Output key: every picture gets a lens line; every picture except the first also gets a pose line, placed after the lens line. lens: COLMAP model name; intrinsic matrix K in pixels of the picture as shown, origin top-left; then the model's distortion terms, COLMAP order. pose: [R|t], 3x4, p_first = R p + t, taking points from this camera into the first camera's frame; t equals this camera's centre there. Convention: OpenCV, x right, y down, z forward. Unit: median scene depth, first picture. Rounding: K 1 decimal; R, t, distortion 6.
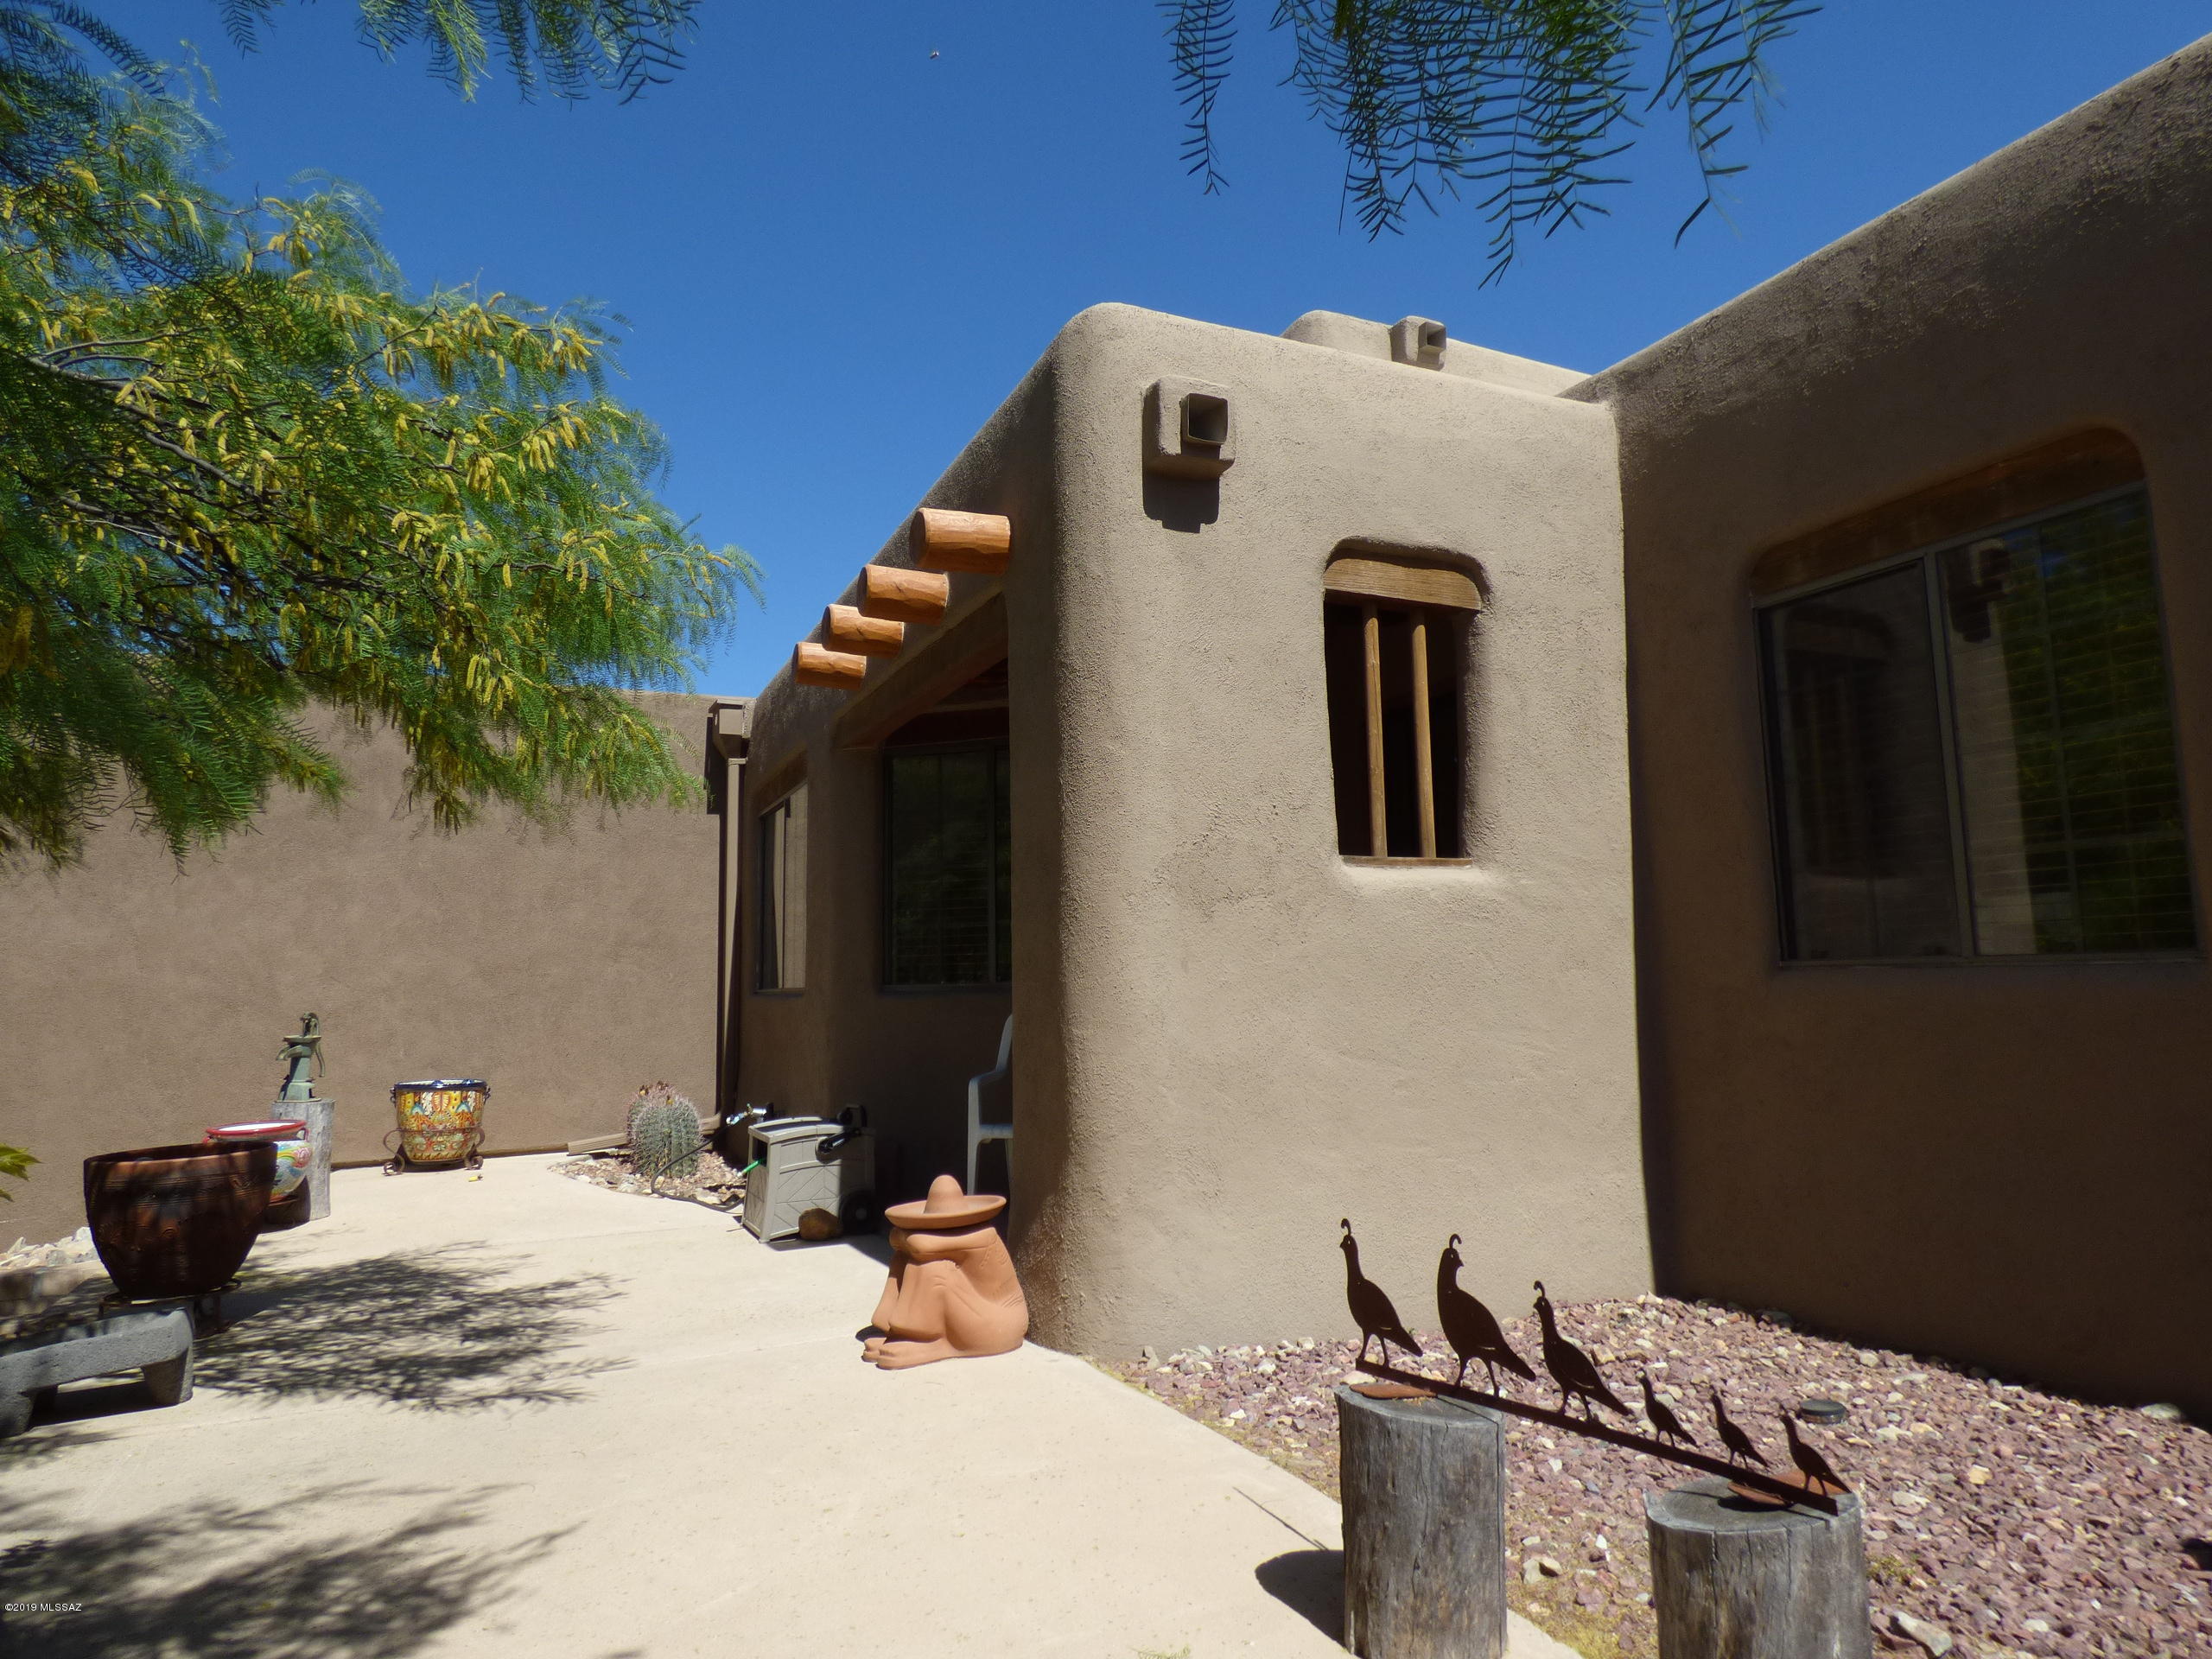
lens RADIAL K [[1347.3, 0, 1106.0], [0, 1347.3, 829.5], [0, 0, 1]] dist [-0.002821, -0.000006]
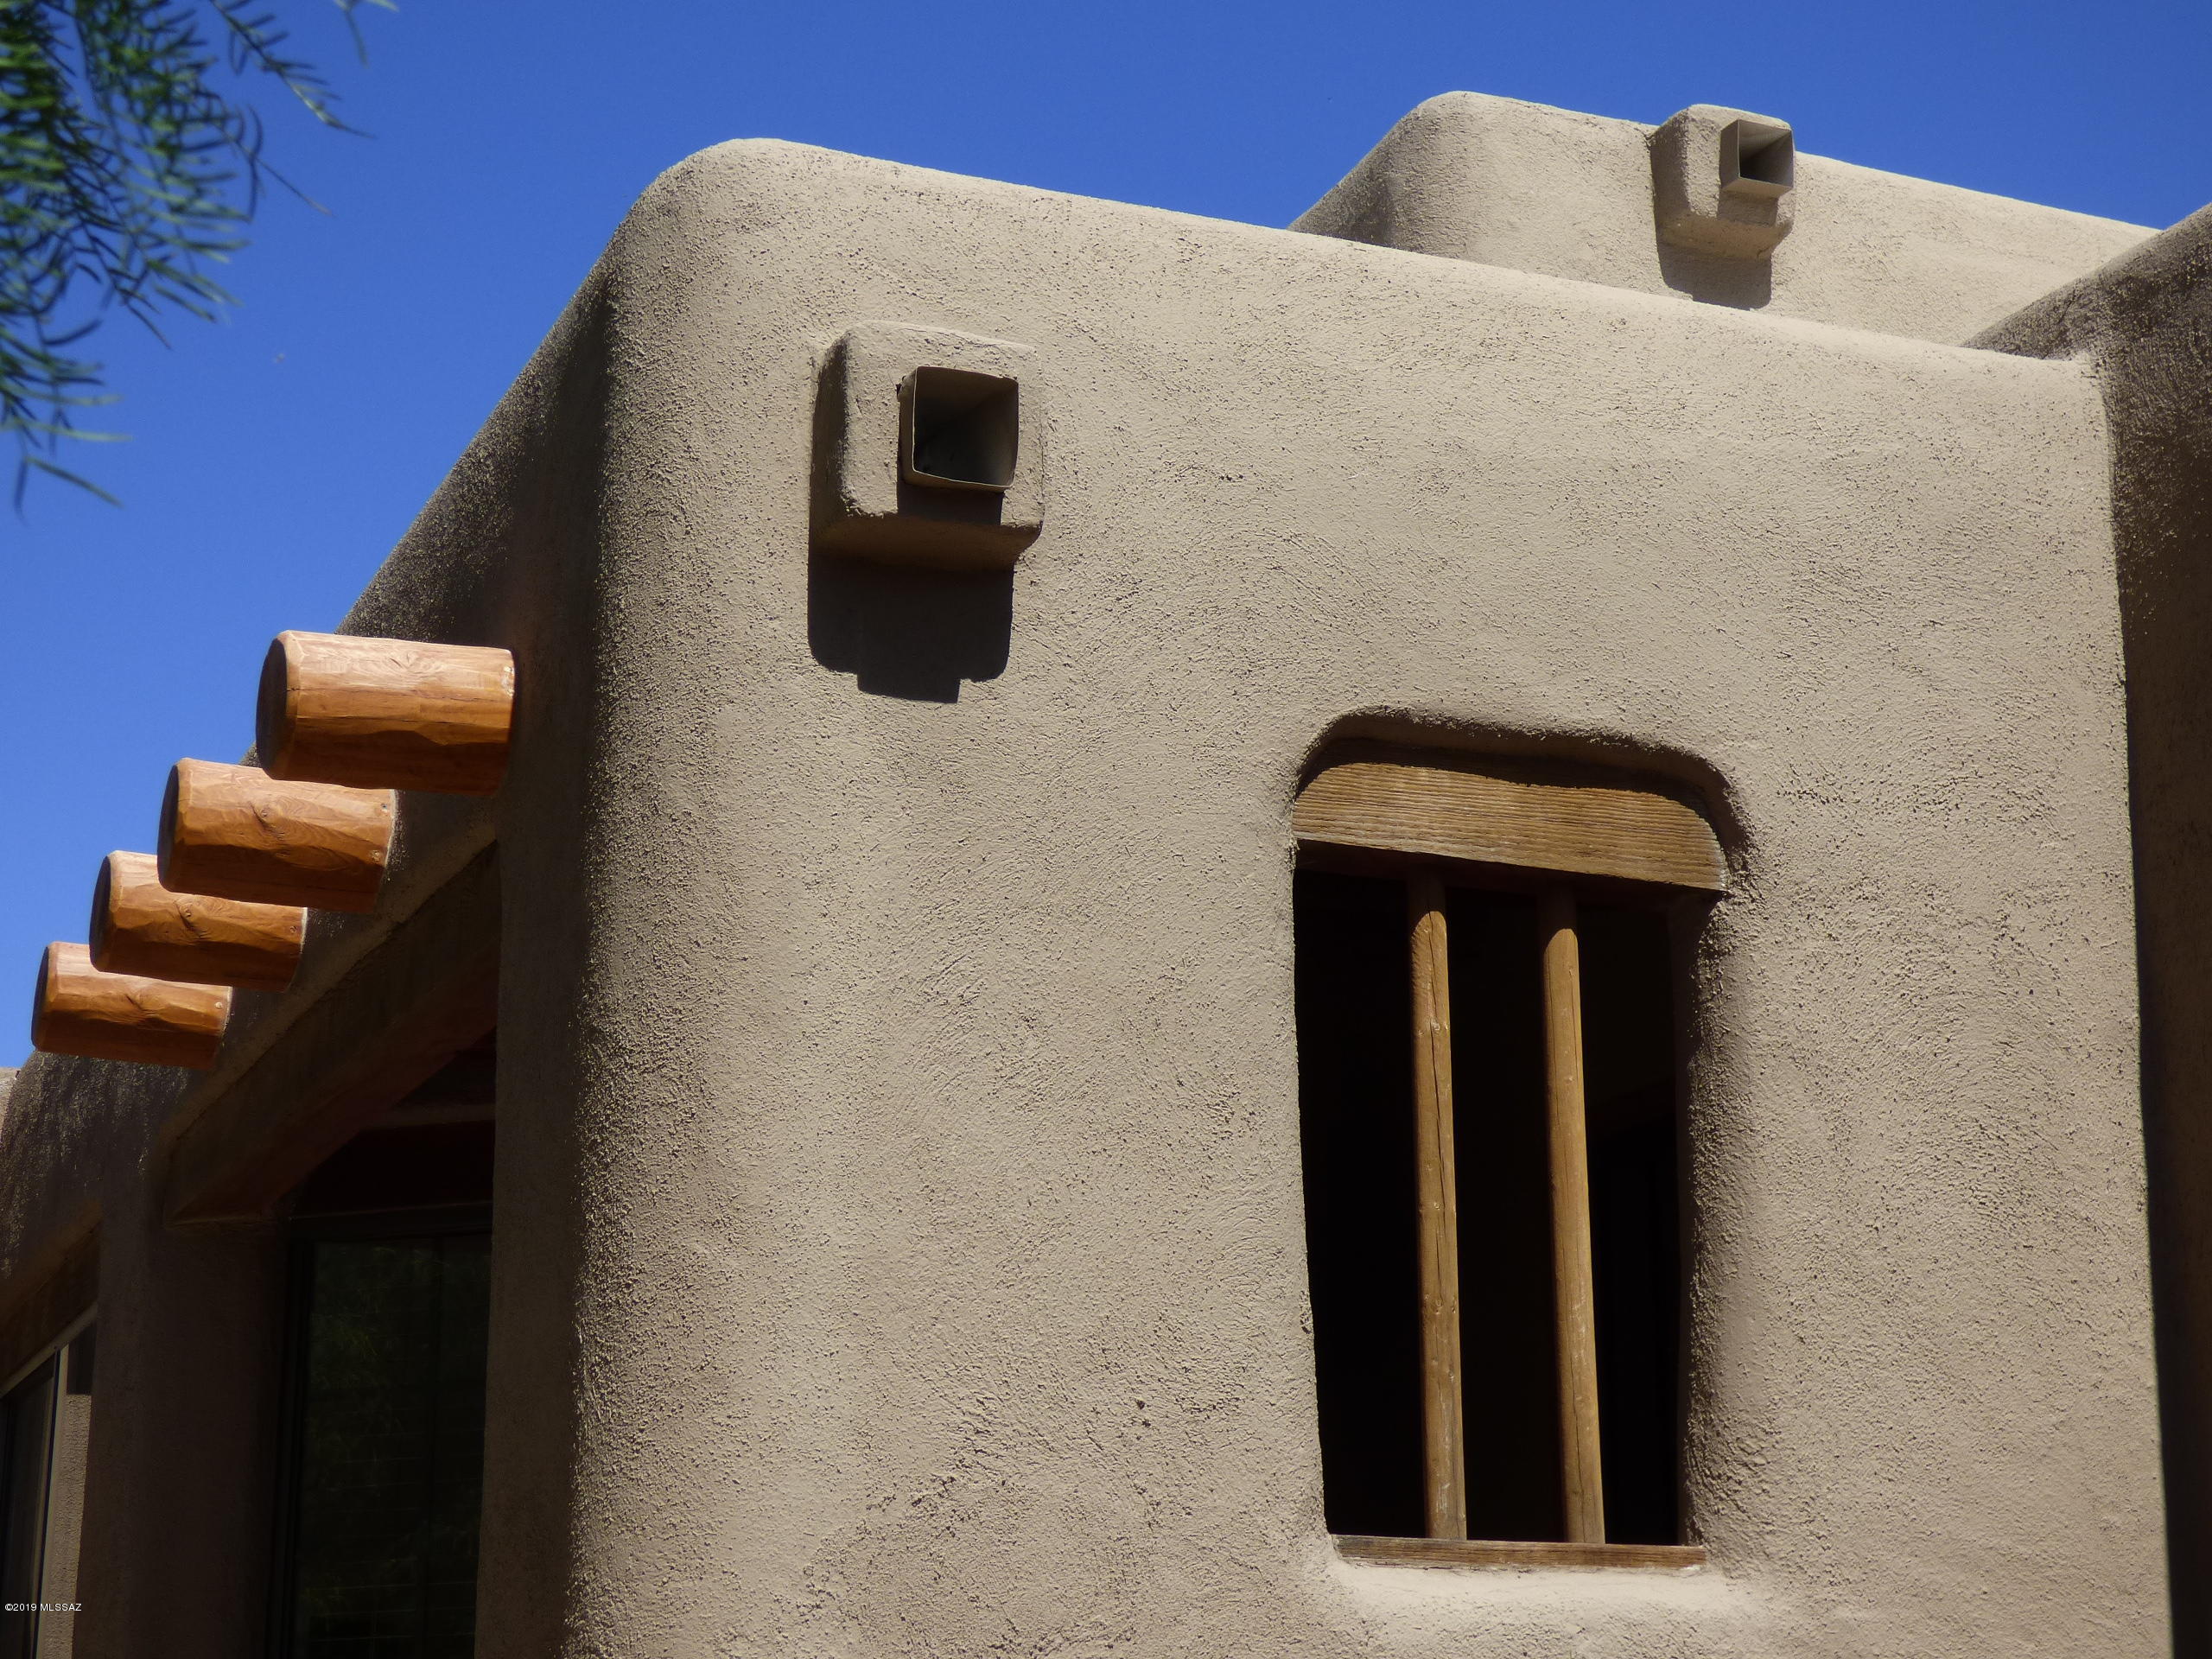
lens RADIAL K [[3836.4, 0, 1106.0], [0, 3836.4, 829.5], [0, 0, 1]] dist [0.095675, 0.098947]
pose [[0.999536, 0.004914, -0.030063, 0.138586], [-0.009329, 0.988866, -0.148513, -0.015272], [0.028999, 0.148724, 0.988453, -0.103180]]
